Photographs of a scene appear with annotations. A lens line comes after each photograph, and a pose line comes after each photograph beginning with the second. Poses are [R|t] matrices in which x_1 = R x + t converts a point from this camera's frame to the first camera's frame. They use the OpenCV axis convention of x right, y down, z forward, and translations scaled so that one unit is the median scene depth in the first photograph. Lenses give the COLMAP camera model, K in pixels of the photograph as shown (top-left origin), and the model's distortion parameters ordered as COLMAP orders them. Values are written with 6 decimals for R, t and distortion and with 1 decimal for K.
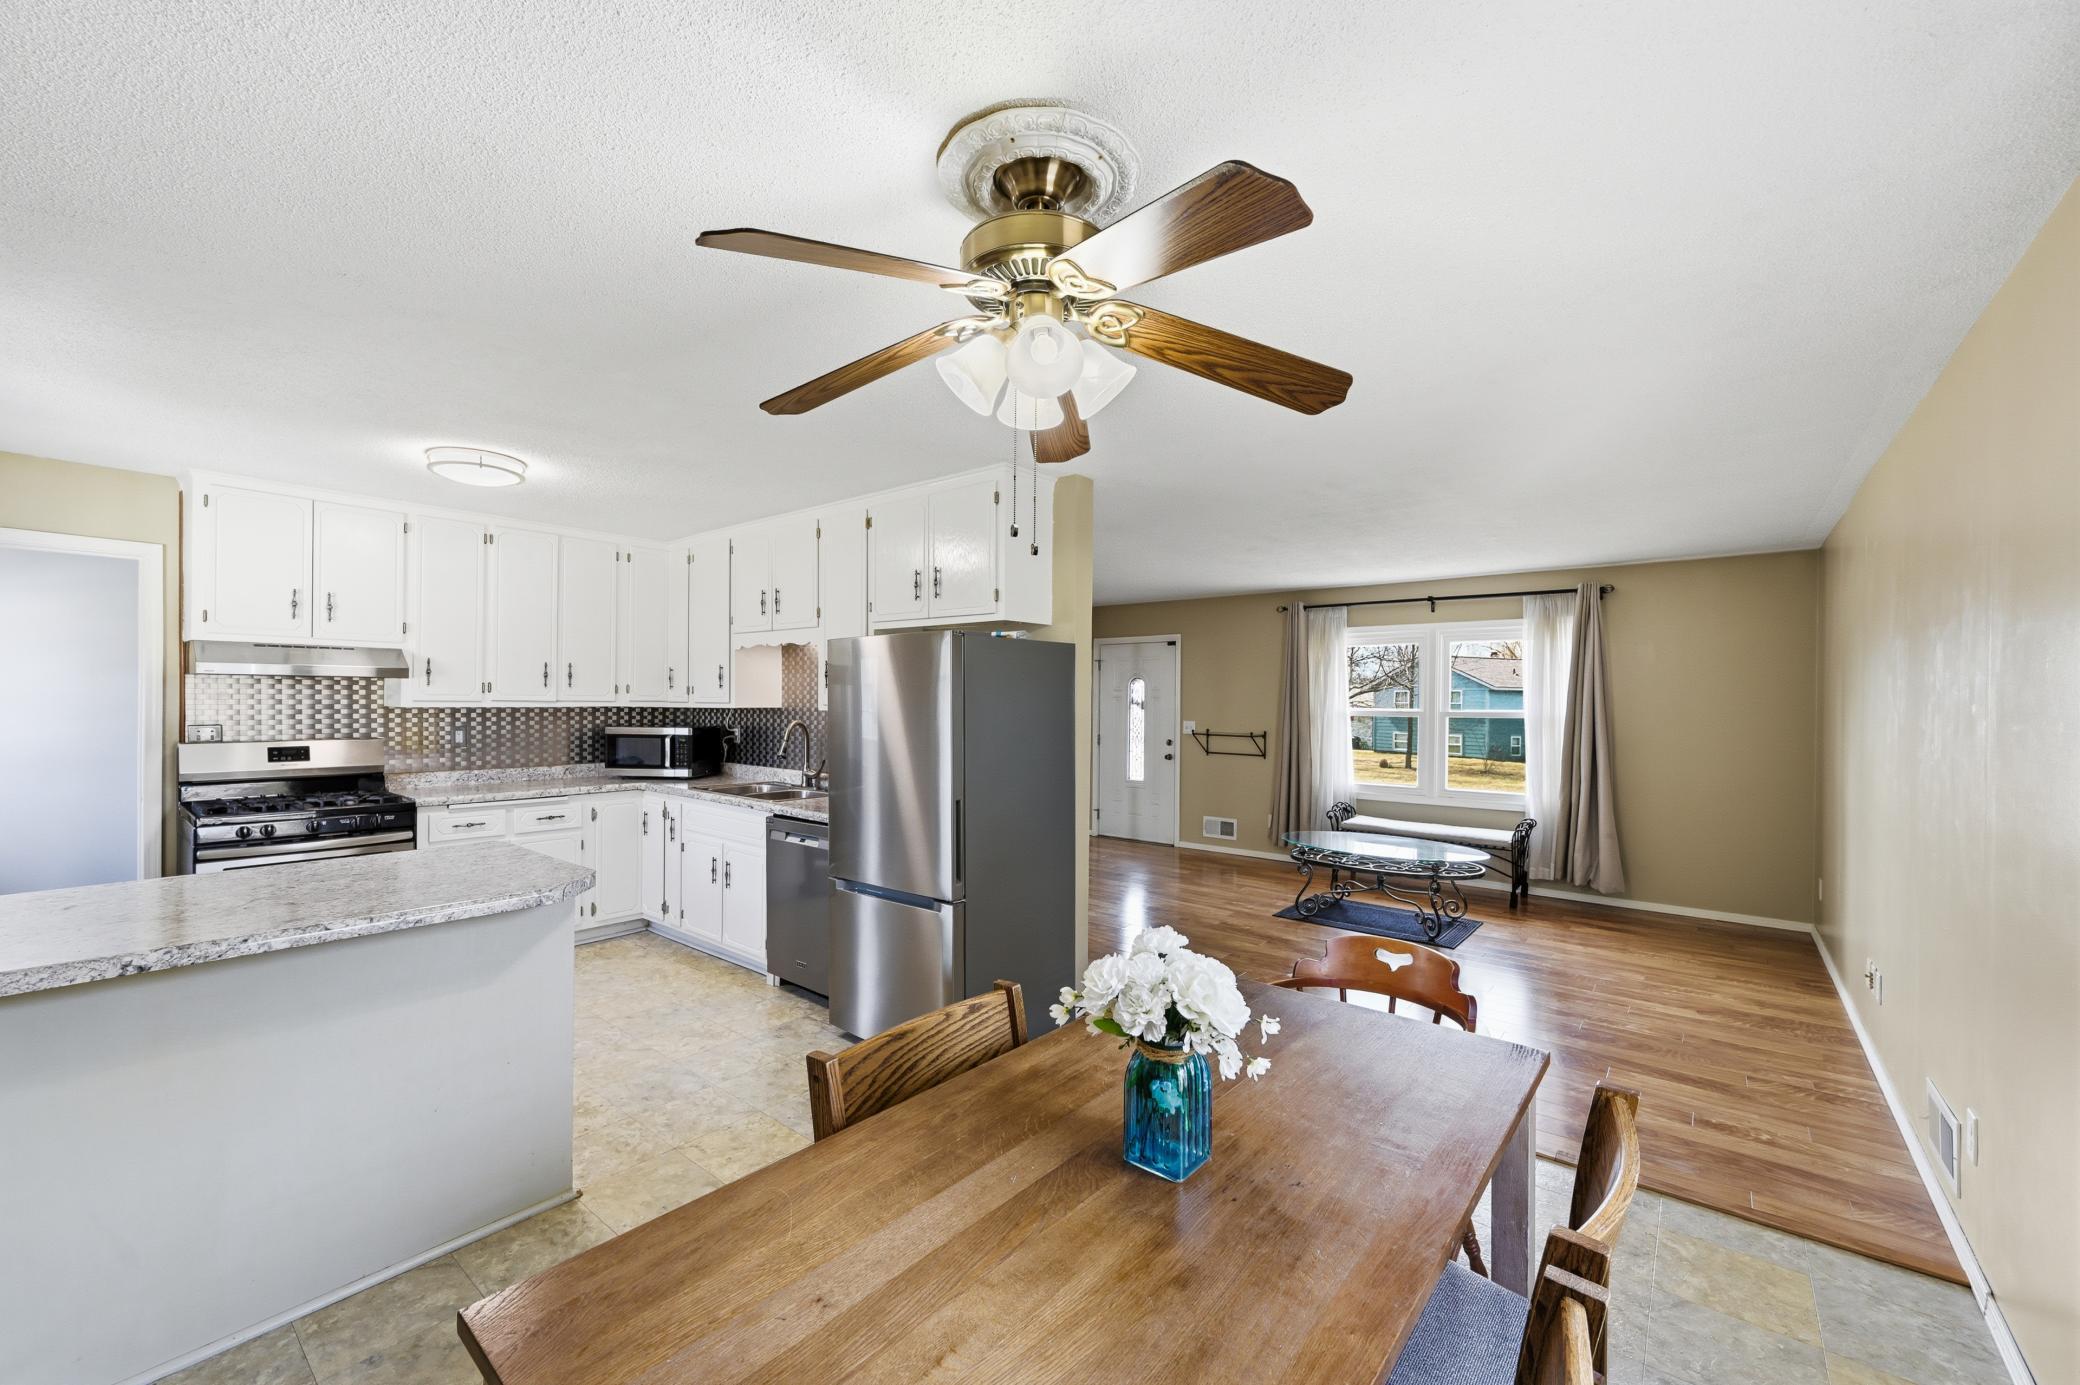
lens RADIAL K [[829.0, 0, 1032.8], [0, 829.0, 700.9], [0, 0, 1]] dist [-0.001722, 0.000097]
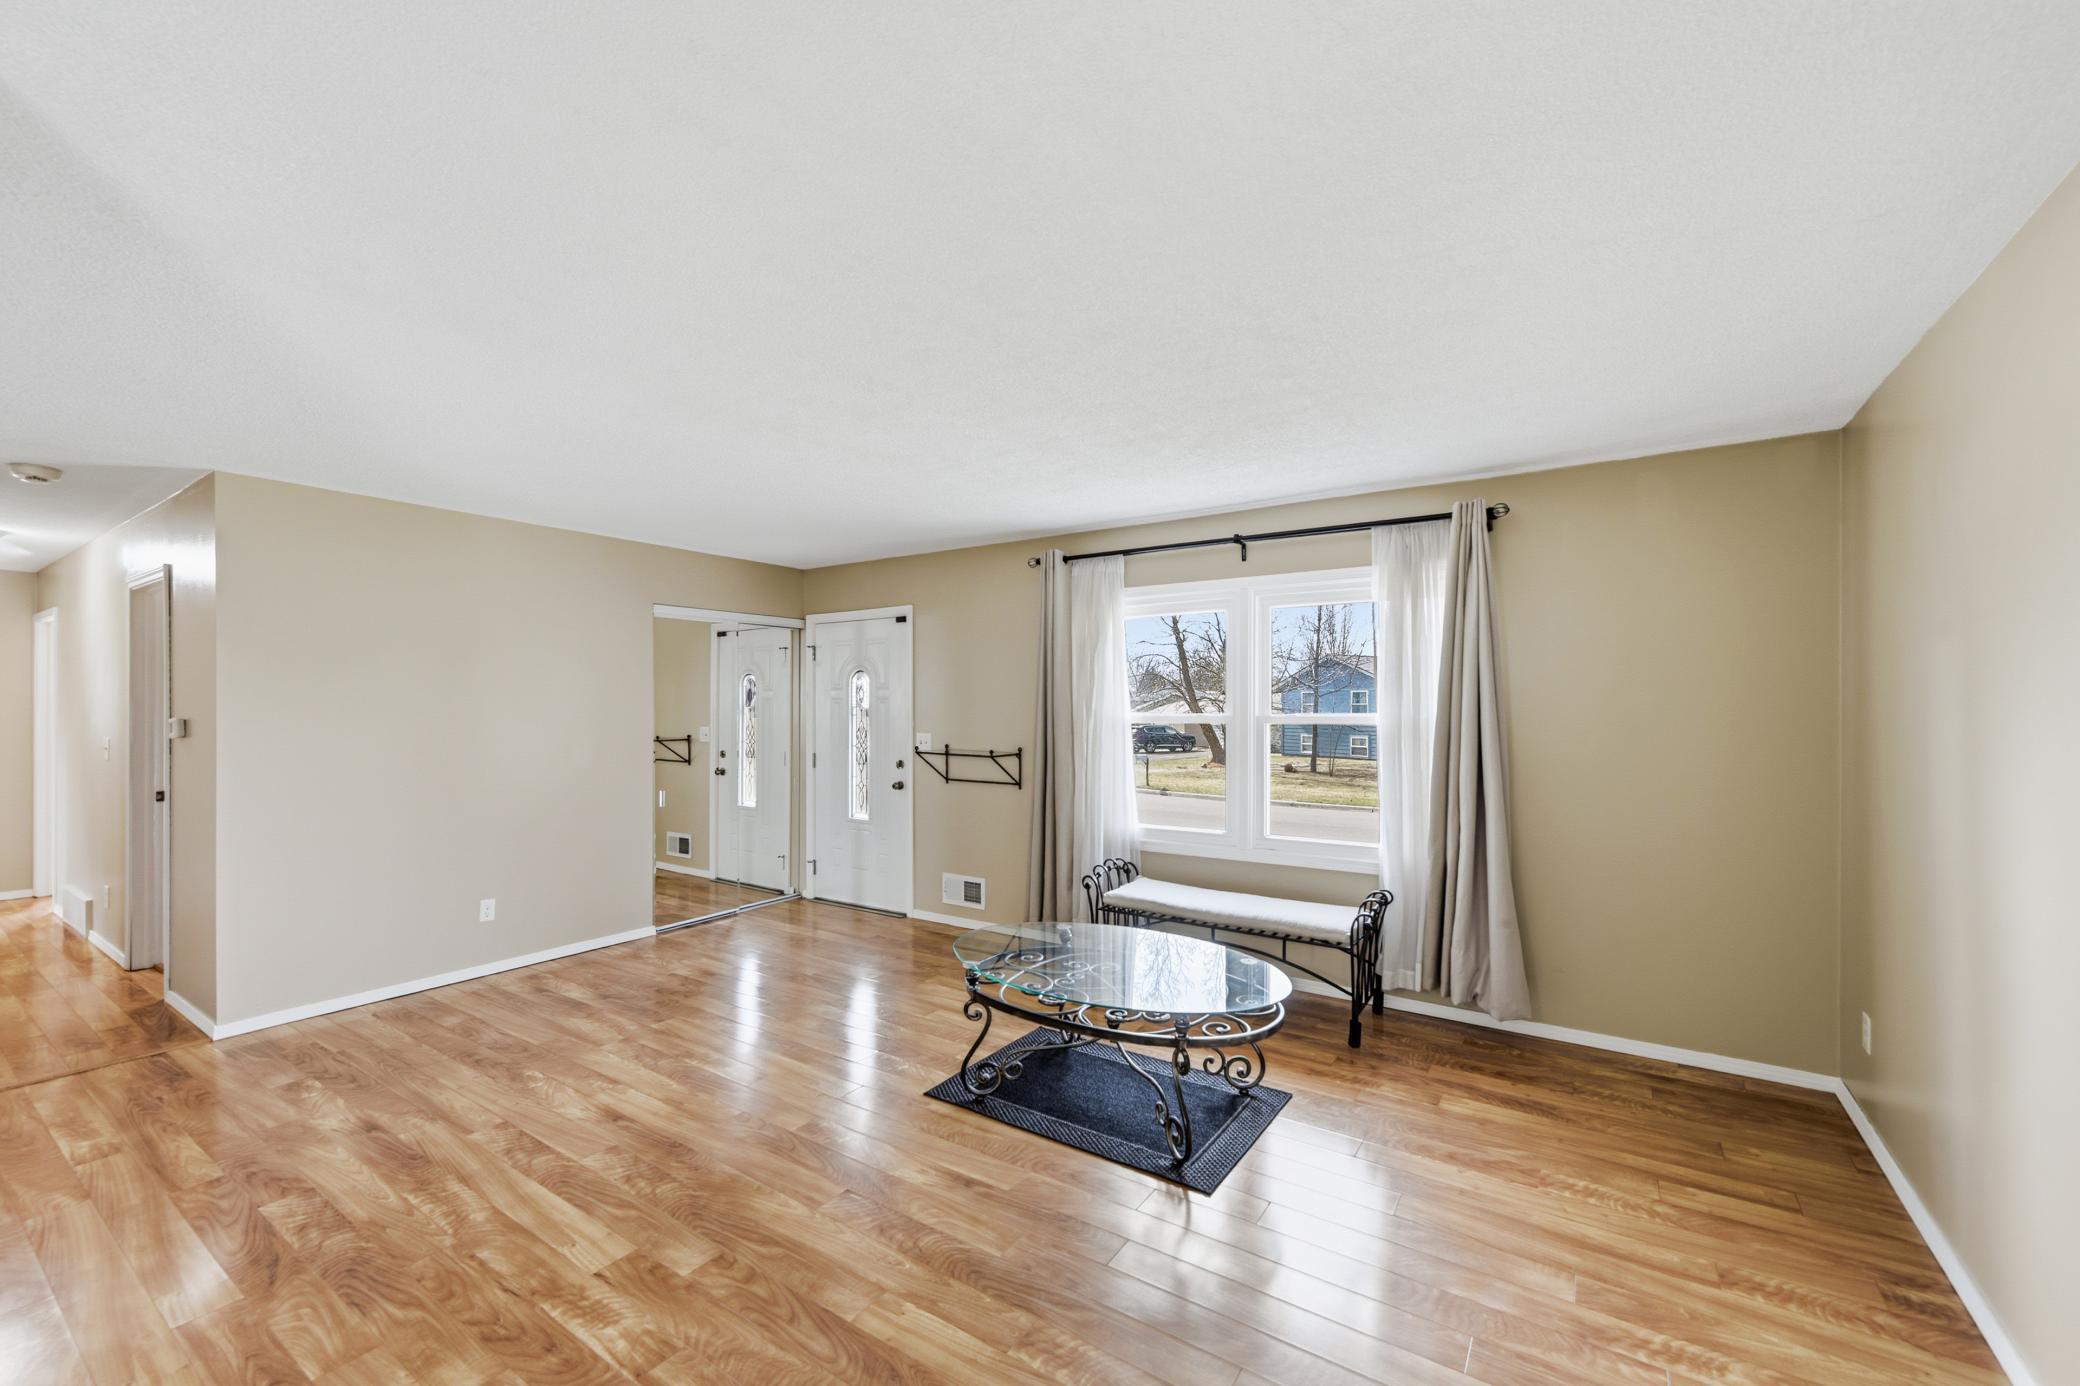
lens RADIAL K [[829.0, 0, 1042.2], [0, 829.0, 704.9], [0, 0, 1]] dist [-0.001722, 0.000097]
pose [[0.995585, -0.009992, 0.093326, 0.286347], [0.010079, 0.999949, -0.000457, 0.003513], [-0.093317, 0.001395, 0.995636, 0.403656]]
